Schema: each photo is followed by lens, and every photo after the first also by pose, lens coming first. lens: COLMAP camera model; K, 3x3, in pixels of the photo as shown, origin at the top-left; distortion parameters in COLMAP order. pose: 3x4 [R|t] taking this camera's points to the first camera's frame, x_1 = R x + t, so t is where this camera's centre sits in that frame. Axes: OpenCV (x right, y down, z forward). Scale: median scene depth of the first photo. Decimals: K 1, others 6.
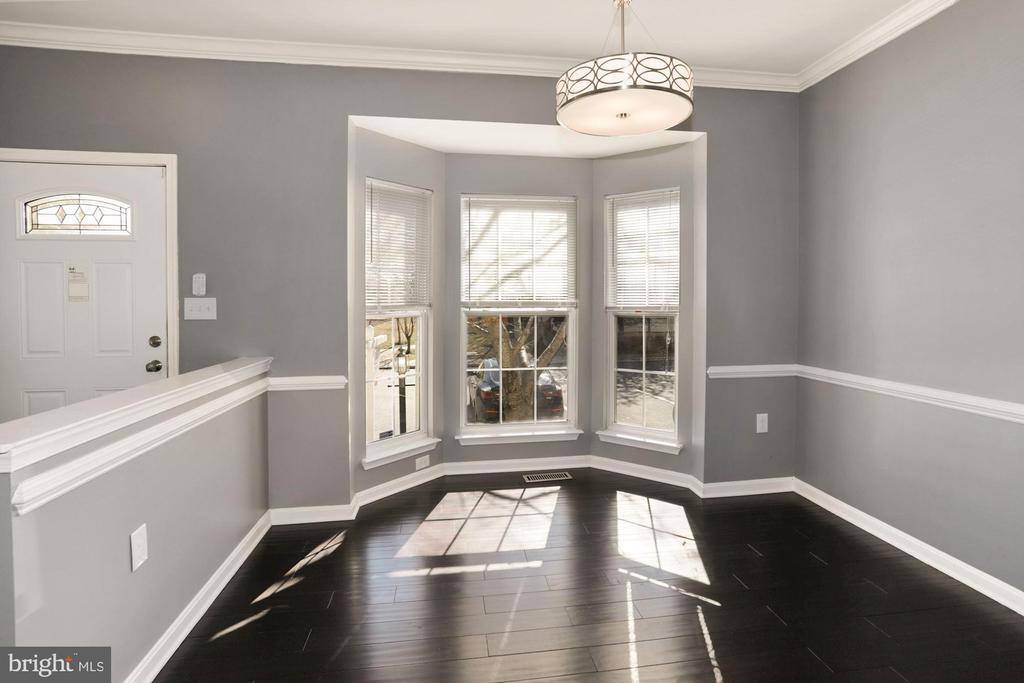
lens RADIAL K [[526.2, 0, 525.4], [0, 526.2, 307.5], [0, 0, 1]] dist [-0.013078, 0.001341]
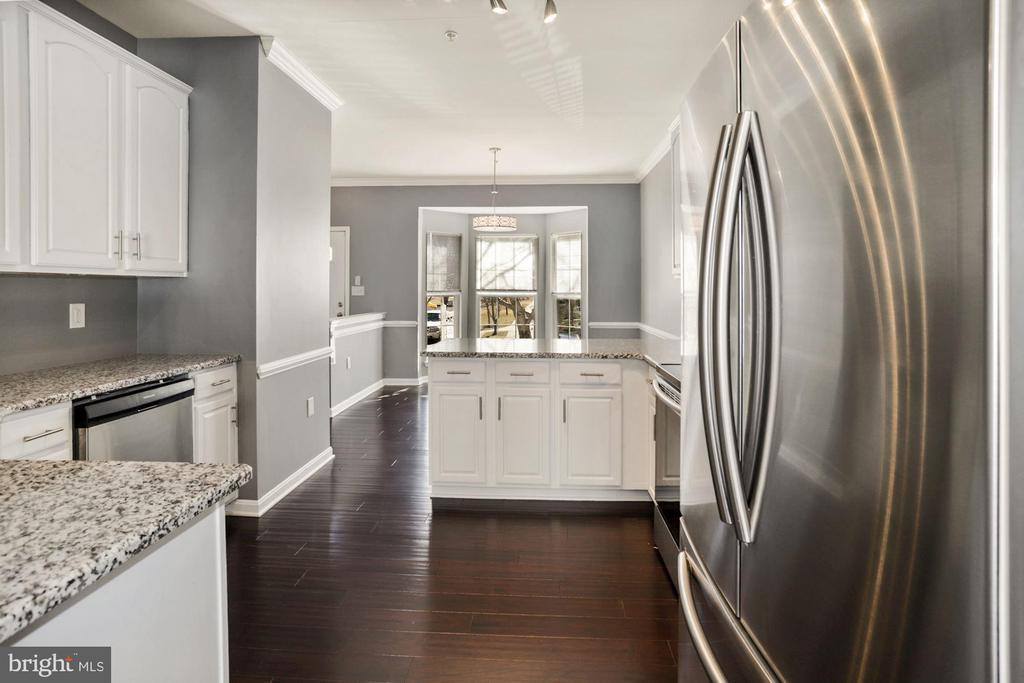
lens RADIAL K [[526.2, 0, 515.5], [0, 526.2, 288.3], [0, 0, 1]] dist [-0.013078, 0.001341]
pose [[0.980683, 0.008115, -0.195437, 0.453757], [-0.010684, 0.999870, -0.012092, 0.009931], [0.195313, 0.013947, 0.980642, -1.003850]]
